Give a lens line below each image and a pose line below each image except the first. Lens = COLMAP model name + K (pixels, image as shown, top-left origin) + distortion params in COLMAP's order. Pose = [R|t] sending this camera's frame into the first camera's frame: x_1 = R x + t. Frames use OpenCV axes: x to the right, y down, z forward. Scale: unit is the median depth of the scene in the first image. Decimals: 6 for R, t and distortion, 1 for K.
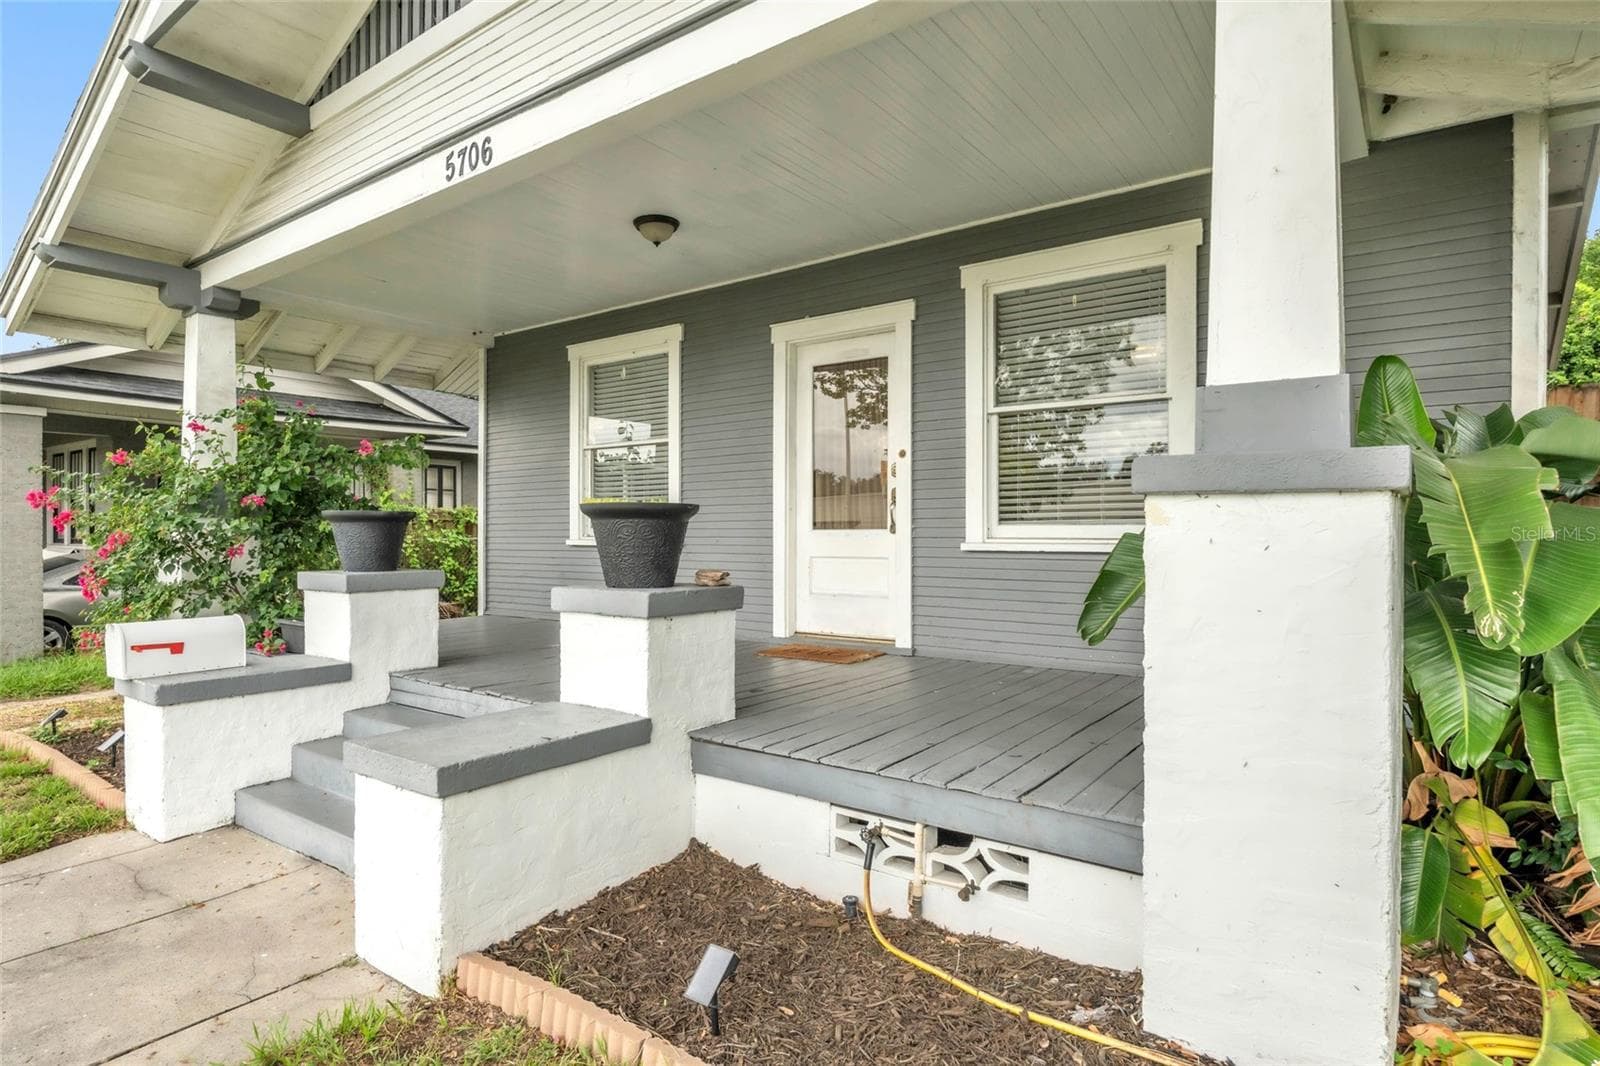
lens RADIAL K [[850.0, 0, 805.8], [0, 850.0, 535.2], [0, 0, 1]] dist [-0.002584, -0.001534]
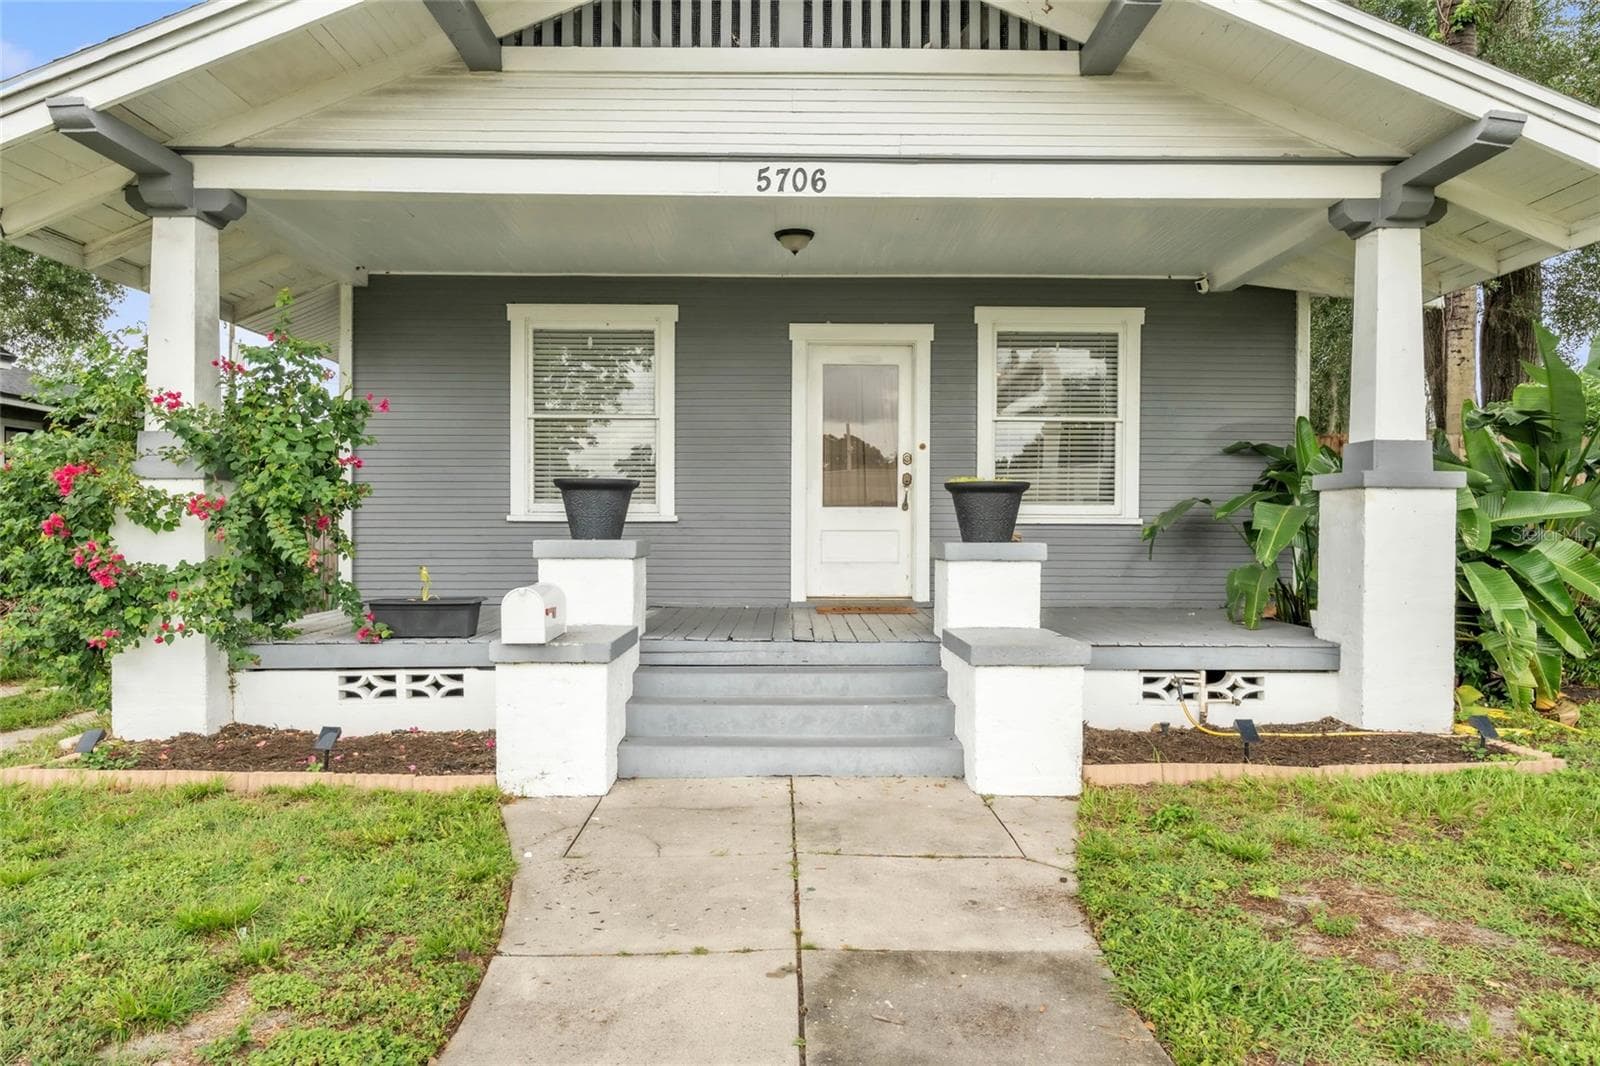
lens RADIAL K [[1024.6, 0, 797.2], [0, 1024.6, 542.2], [0, 0, 1]] dist [-0.003564, -0.000652]
pose [[0.802866, -0.005945, 0.596130, -0.990987], [-0.002863, 0.999900, 0.013827, 0.025723], [-0.596153, -0.012808, 0.802769, -0.107516]]
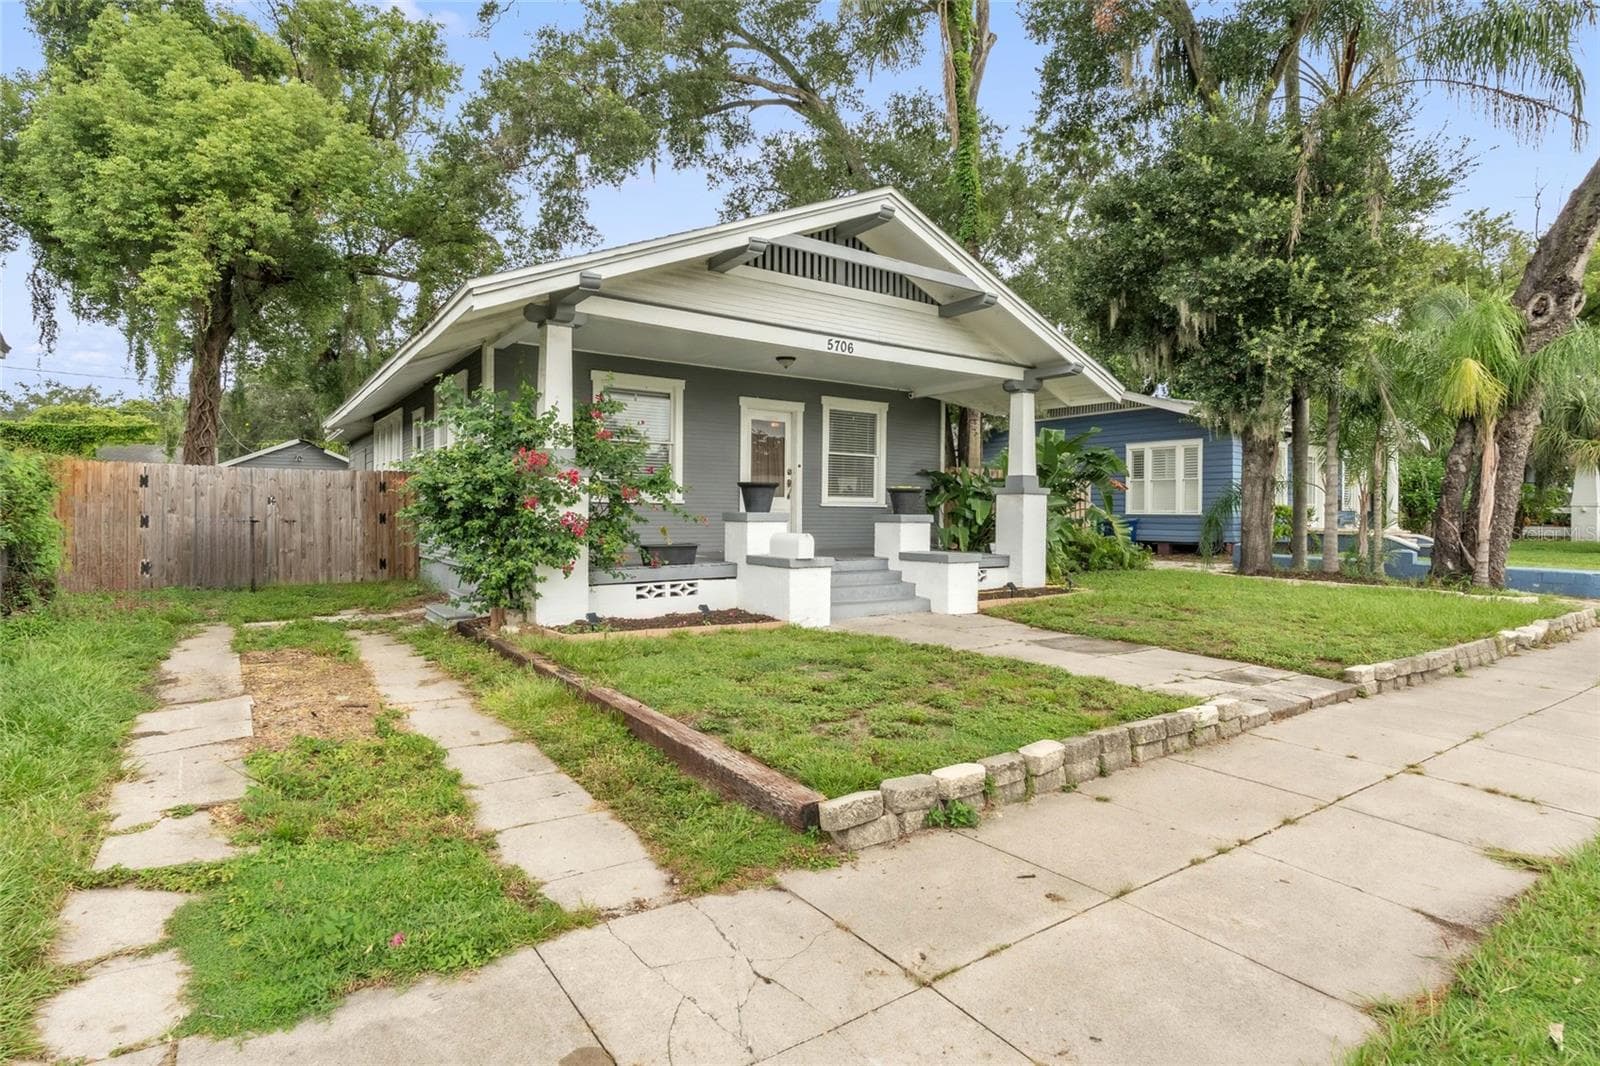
lens RADIAL K [[808.0, 0, 791.2], [0, 808.0, 517.0], [0, 0, 1]] dist [-0.014517, -0.001139]
pose [[0.335003, -0.000698, 0.942217, -2.170035], [-0.007977, 0.999962, 0.003577, 0.042748], [-0.942183, -0.008714, 0.334985, 0.271351]]
